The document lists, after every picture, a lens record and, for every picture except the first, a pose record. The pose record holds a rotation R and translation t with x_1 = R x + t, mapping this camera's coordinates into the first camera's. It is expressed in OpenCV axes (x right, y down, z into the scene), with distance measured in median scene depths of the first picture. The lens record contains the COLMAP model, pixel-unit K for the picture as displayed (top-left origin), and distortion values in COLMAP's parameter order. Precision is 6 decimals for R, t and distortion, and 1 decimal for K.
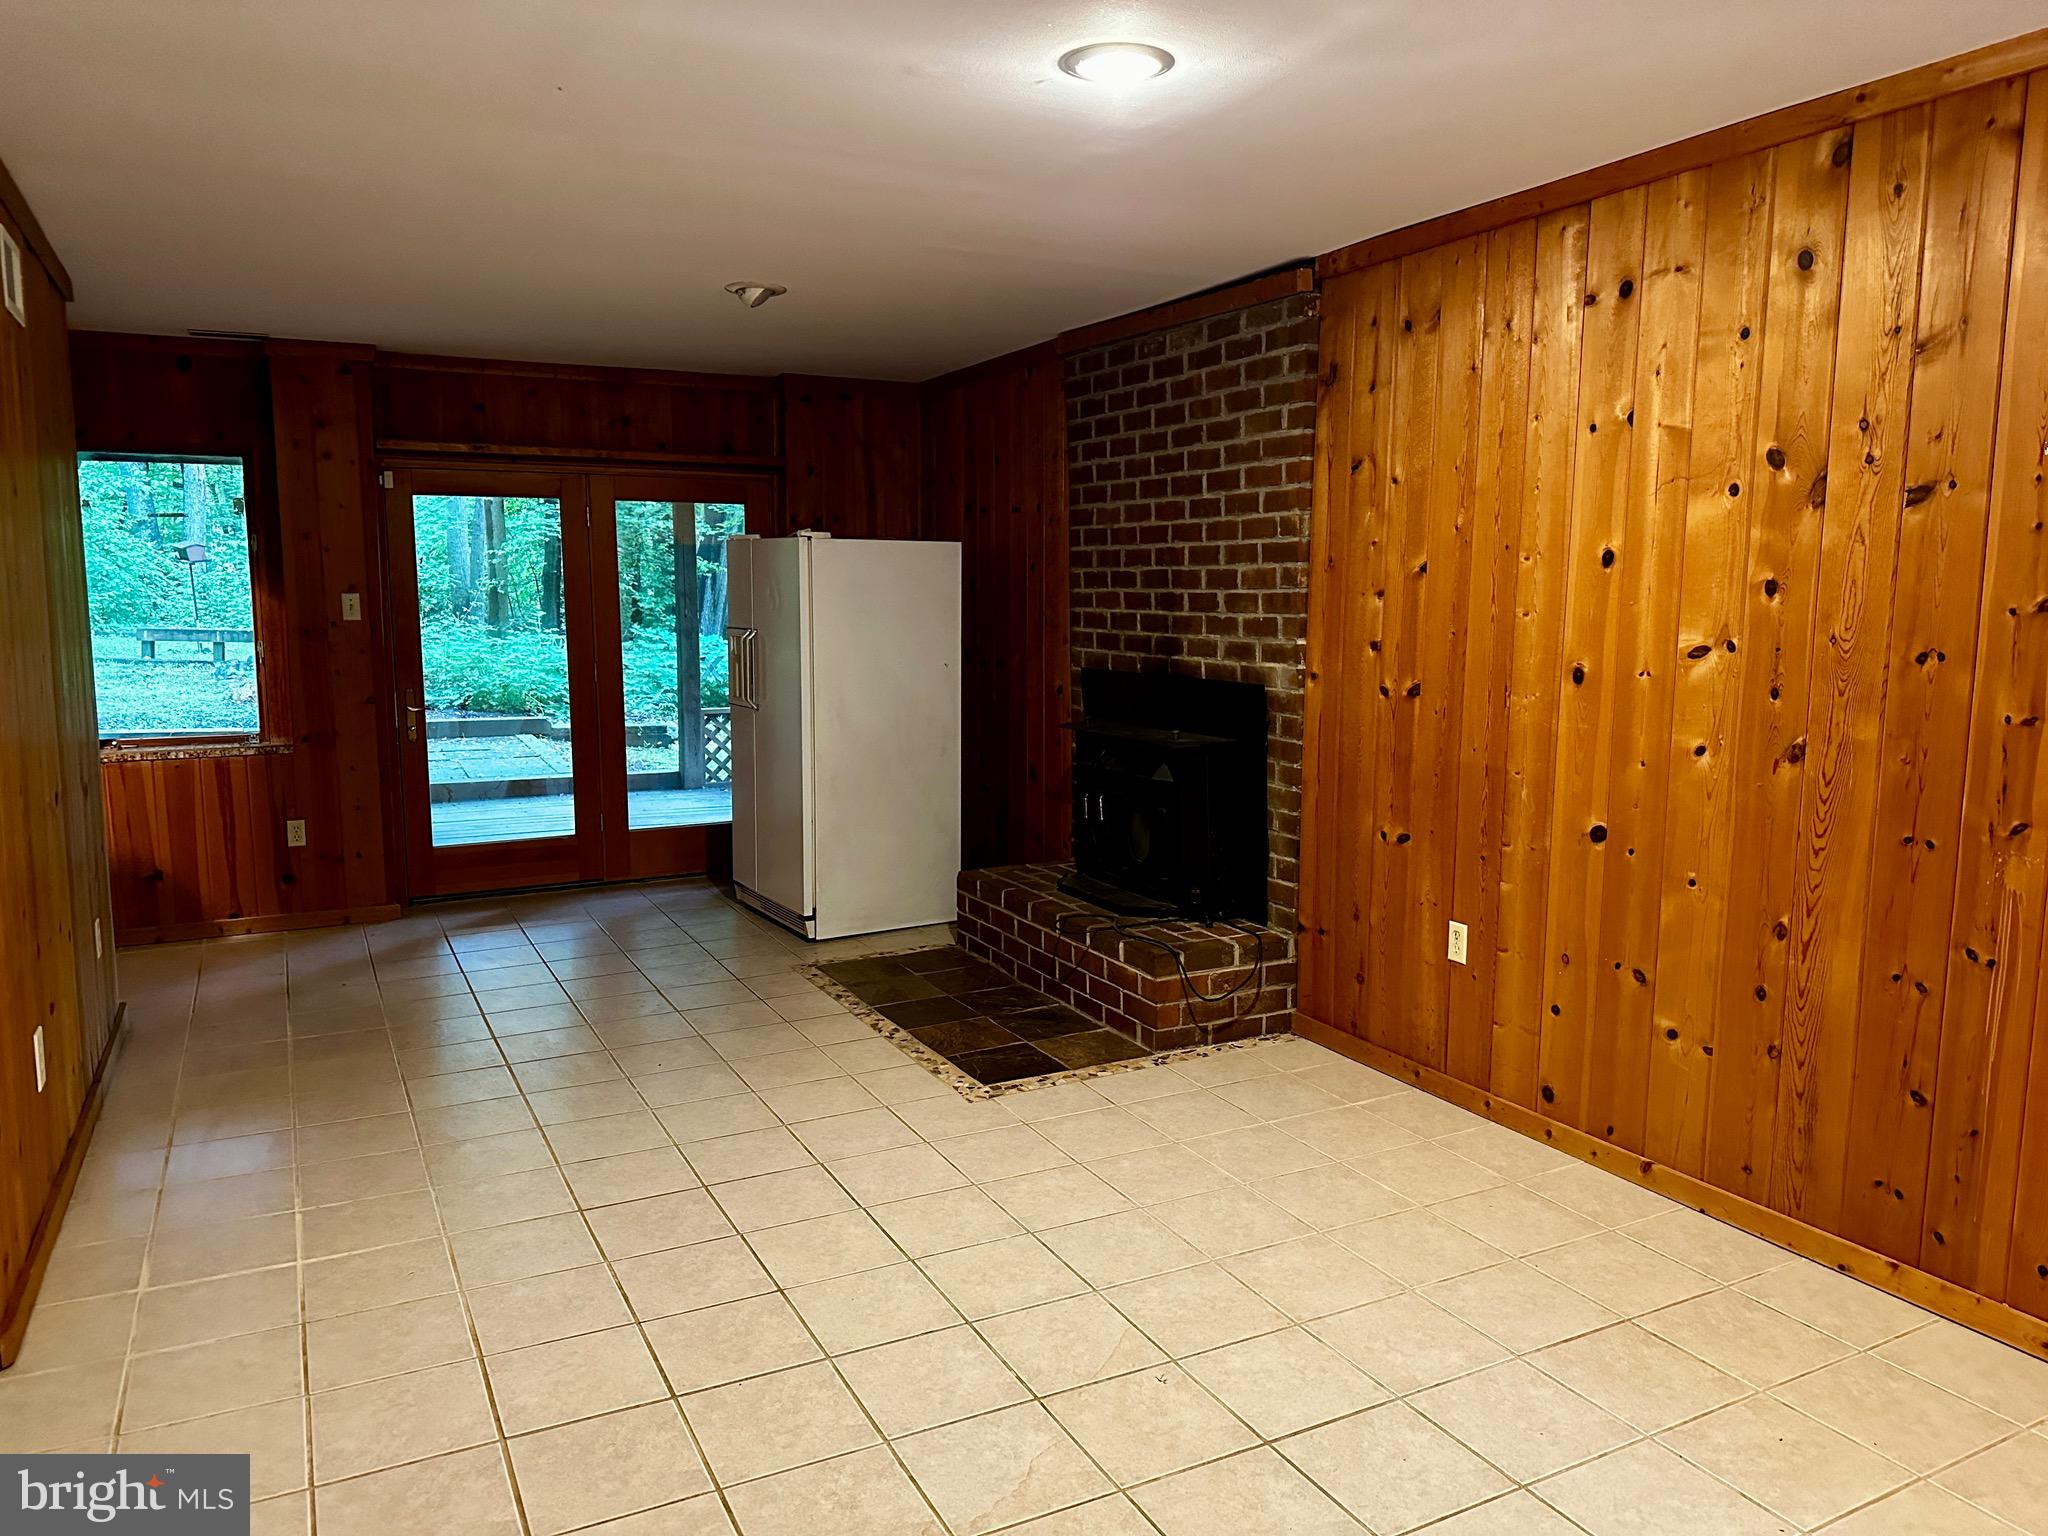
lens RADIAL K [[1408.8, 0, 1024.0], [0, 1408.8, 768.0], [0, 0, 1]] dist [0.110328, -0.170538]
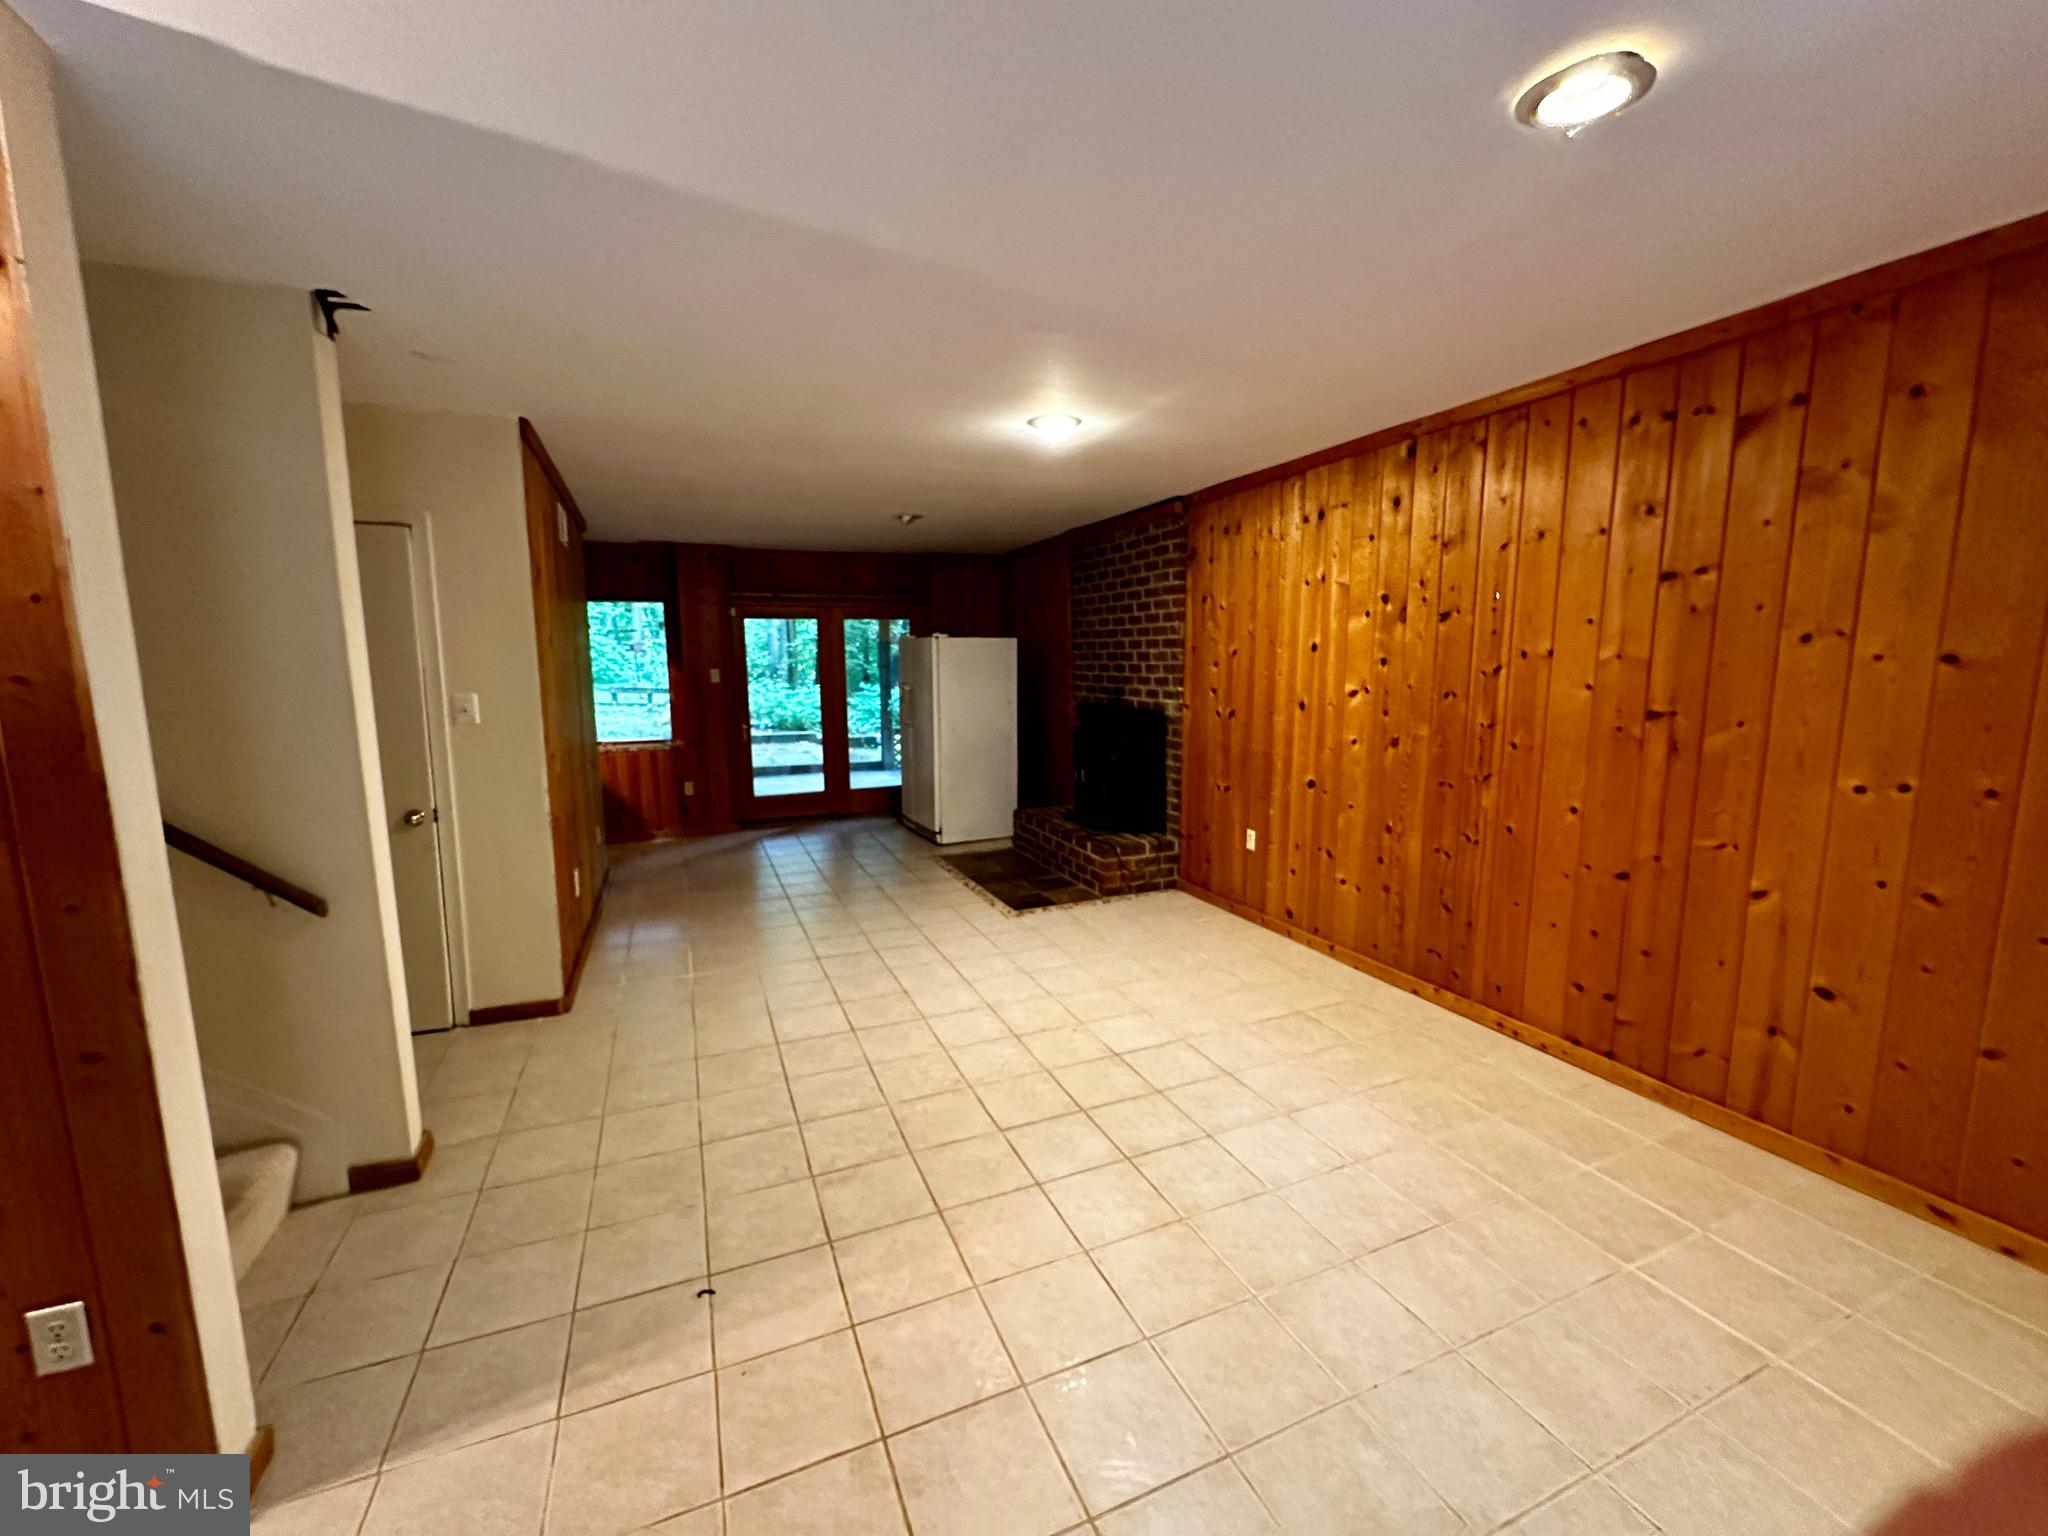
lens RADIAL K [[812.6, 0, 1022.1], [0, 812.6, 765.0], [0, 0, 1]] dist [-0.007526, 0.000486]
pose [[0.996899, 0.000264, -0.078692, 0.067800], [-0.000030, 0.999996, 0.002973, 0.012920], [0.078692, -0.002961, 0.996895, -0.138248]]
